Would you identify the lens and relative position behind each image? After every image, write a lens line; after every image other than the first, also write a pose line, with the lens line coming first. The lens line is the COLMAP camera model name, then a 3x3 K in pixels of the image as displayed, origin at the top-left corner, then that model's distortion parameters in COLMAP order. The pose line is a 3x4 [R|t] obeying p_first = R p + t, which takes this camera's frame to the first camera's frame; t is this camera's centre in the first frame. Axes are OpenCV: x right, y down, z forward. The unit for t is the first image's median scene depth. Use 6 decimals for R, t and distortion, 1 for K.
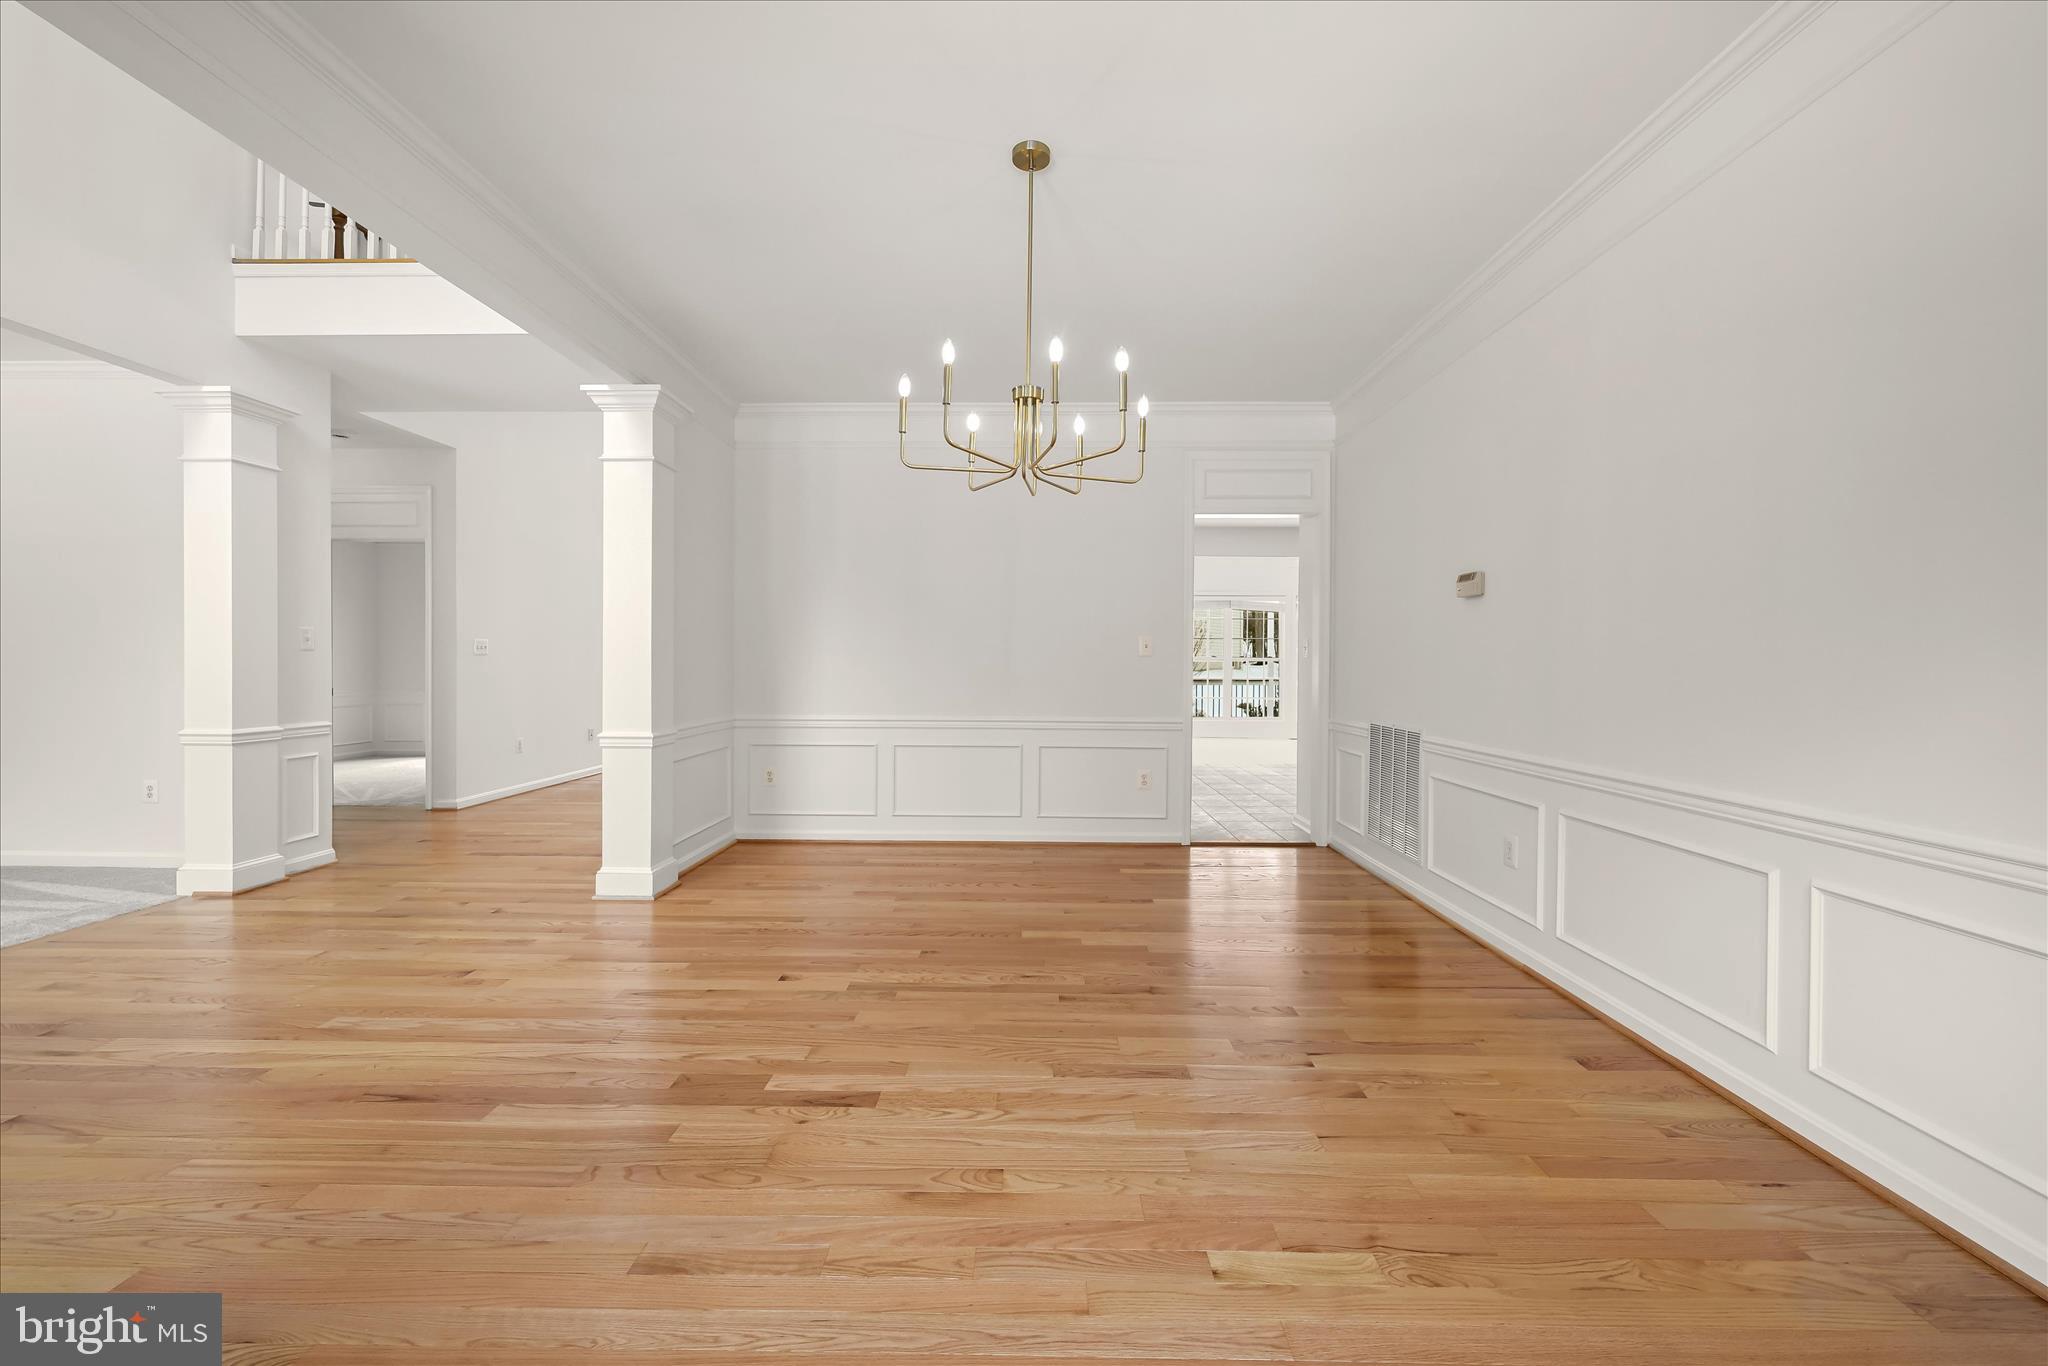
lens RADIAL K [[819.5, 0, 1021.0], [0, 819.5, 671.4], [0, 0, 1]] dist [-0.000742, 0.000463]
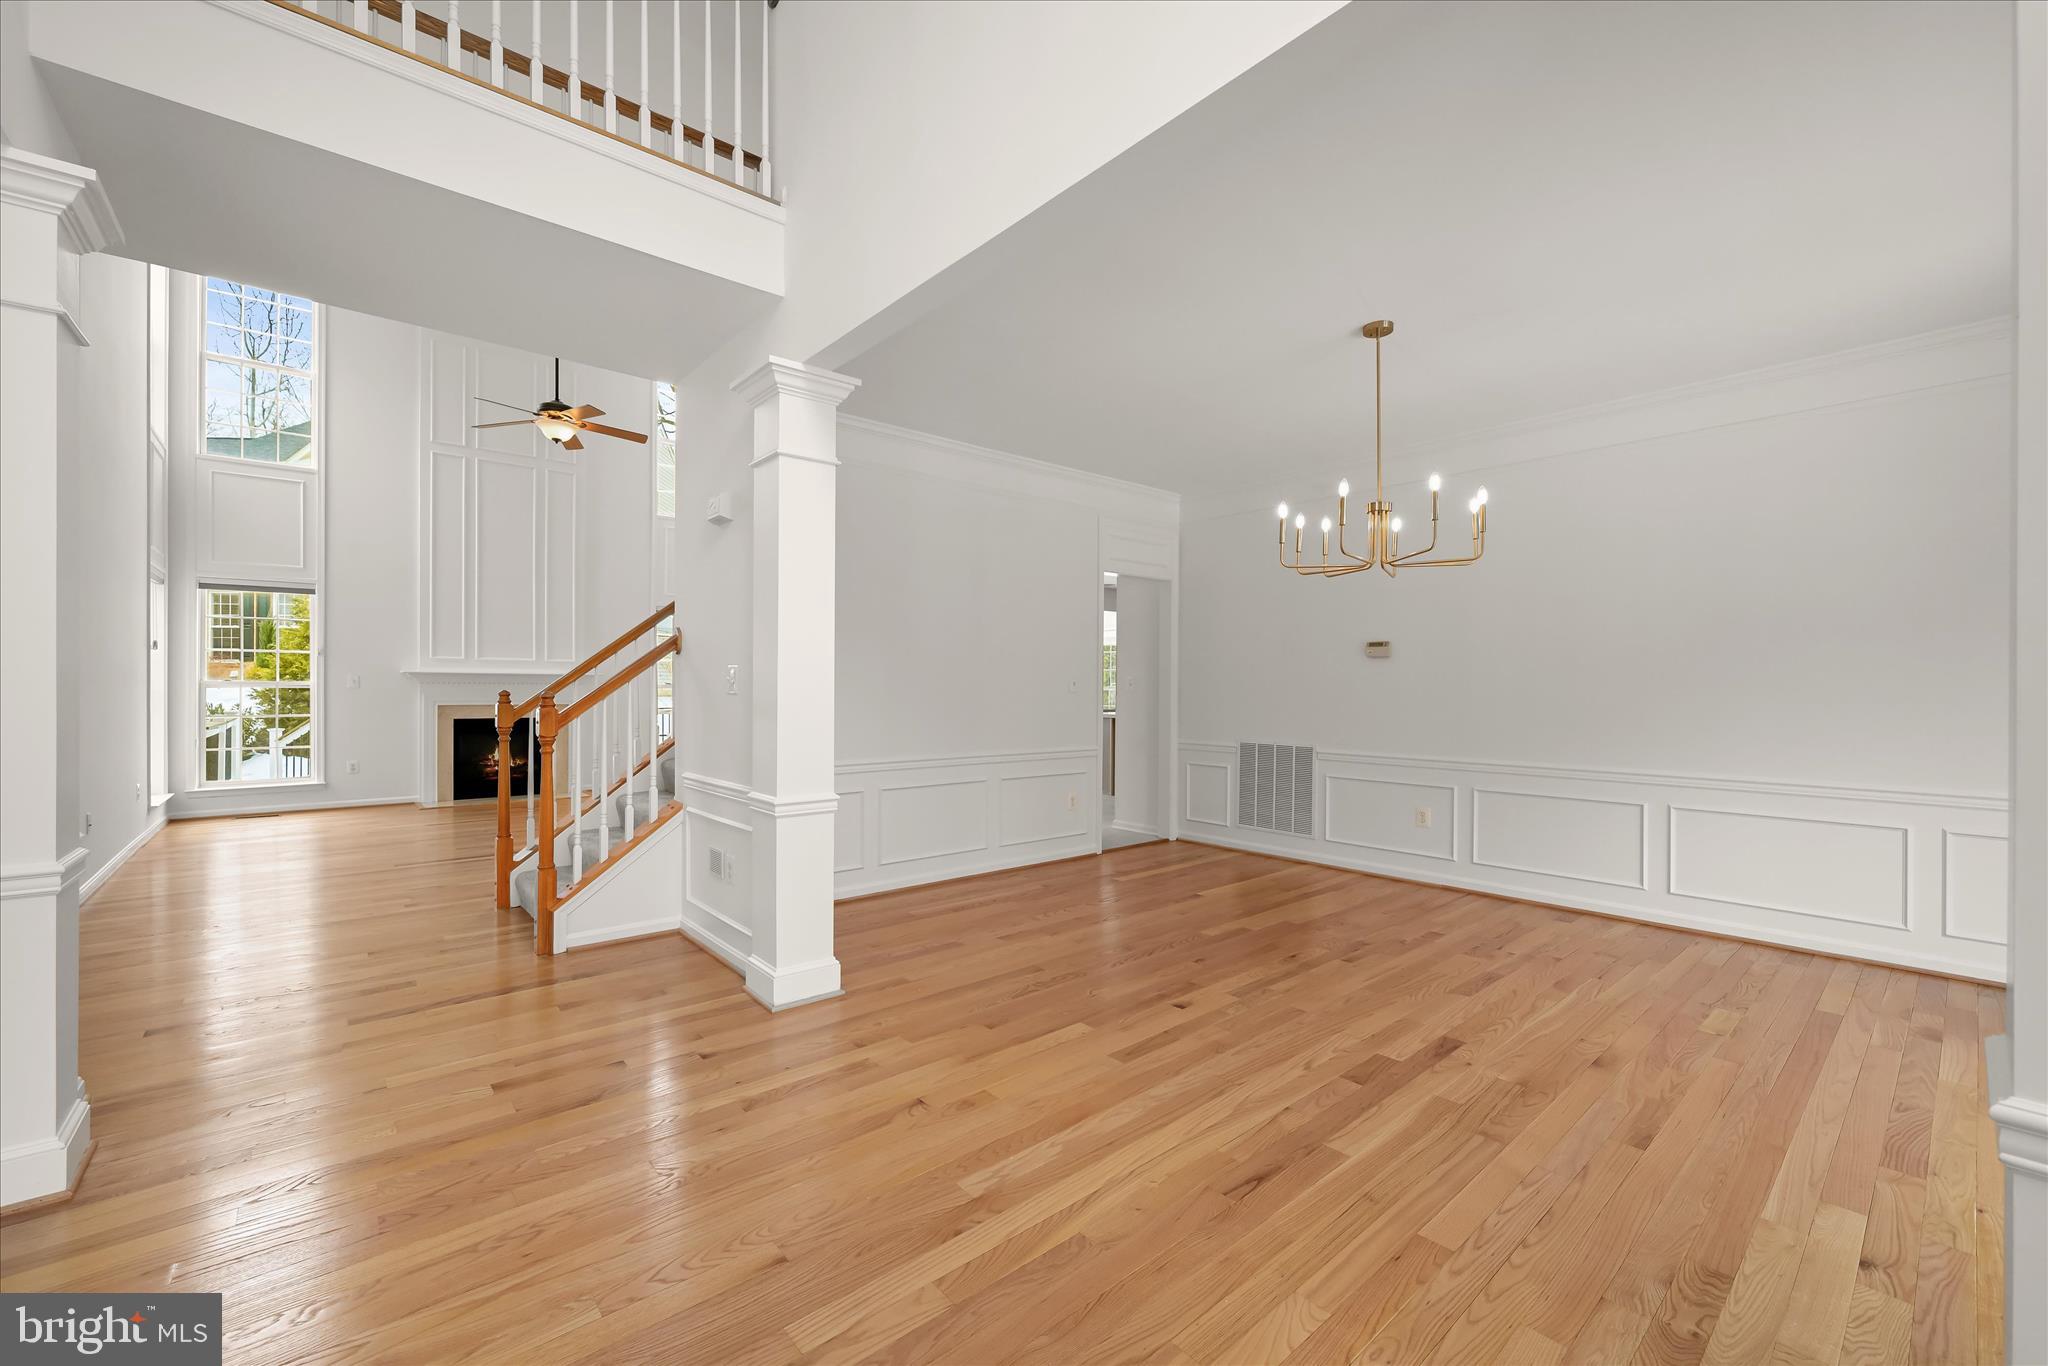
lens RADIAL K [[828.4, 0, 1018.3], [0, 828.4, 691.2], [0, 0, 1]] dist [-0.002821, -0.000121]
pose [[0.747659, -0.003539, 0.664074, -1.128408], [0.006692, 0.999975, -0.002204, -0.032180], [-0.664049, 0.006092, 0.747664, 0.326394]]
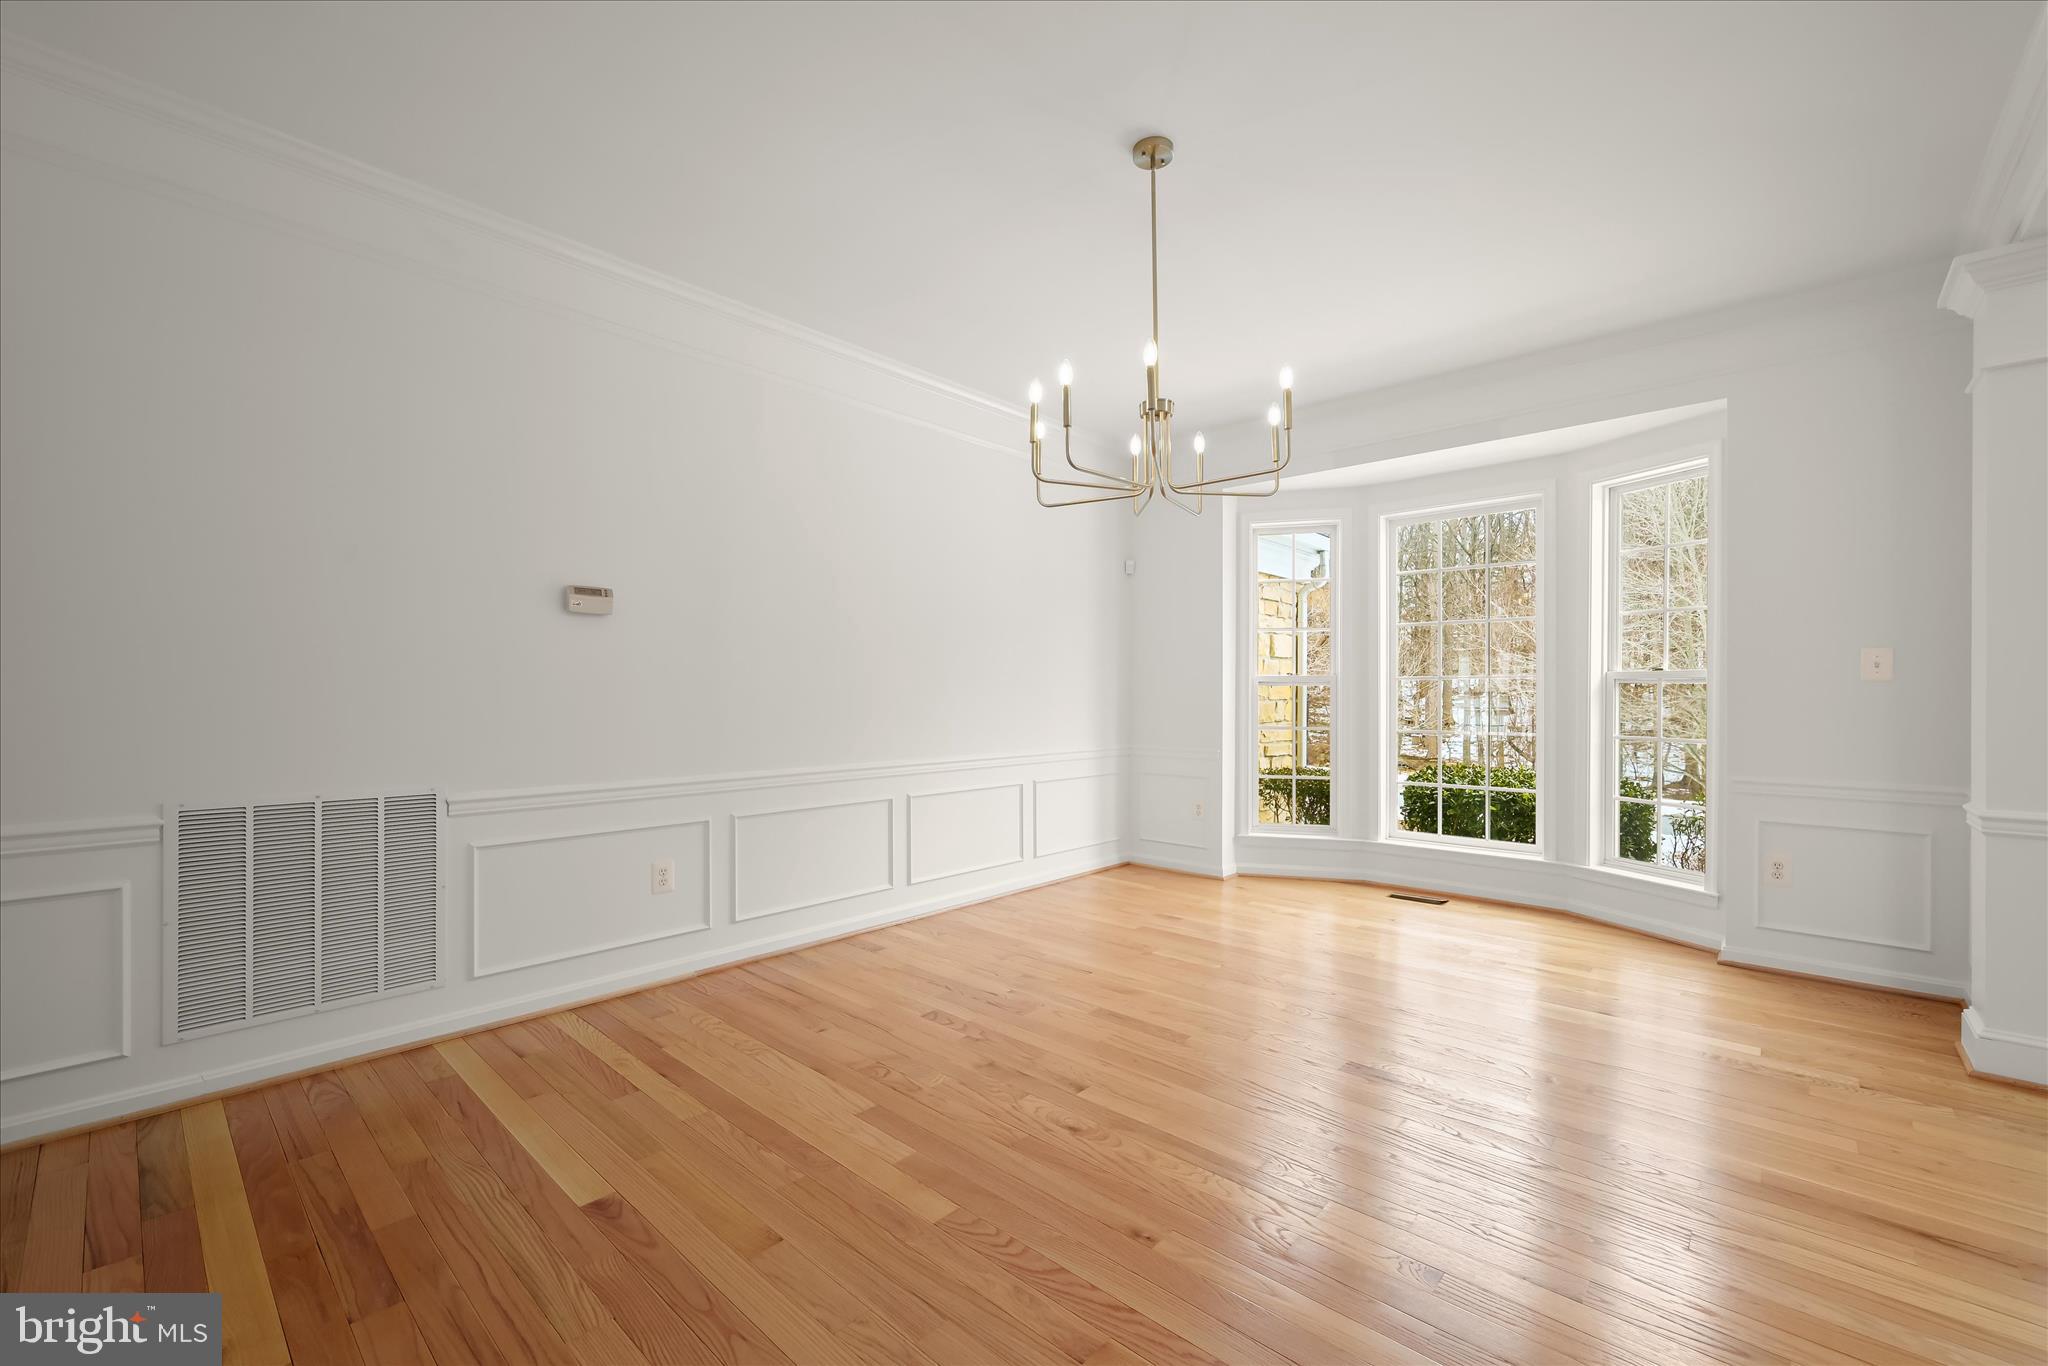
lens RADIAL K [[842.0, 0, 1030.6], [0, 842.0, 687.7], [0, 0, 1]] dist [-0.002525, -0.000145]
pose [[-0.750968, -0.001571, 0.660337, -0.446336], [0.004132, 0.999966, 0.007079, -0.020689], [-0.660326, 0.008044, -0.750936, 1.554110]]
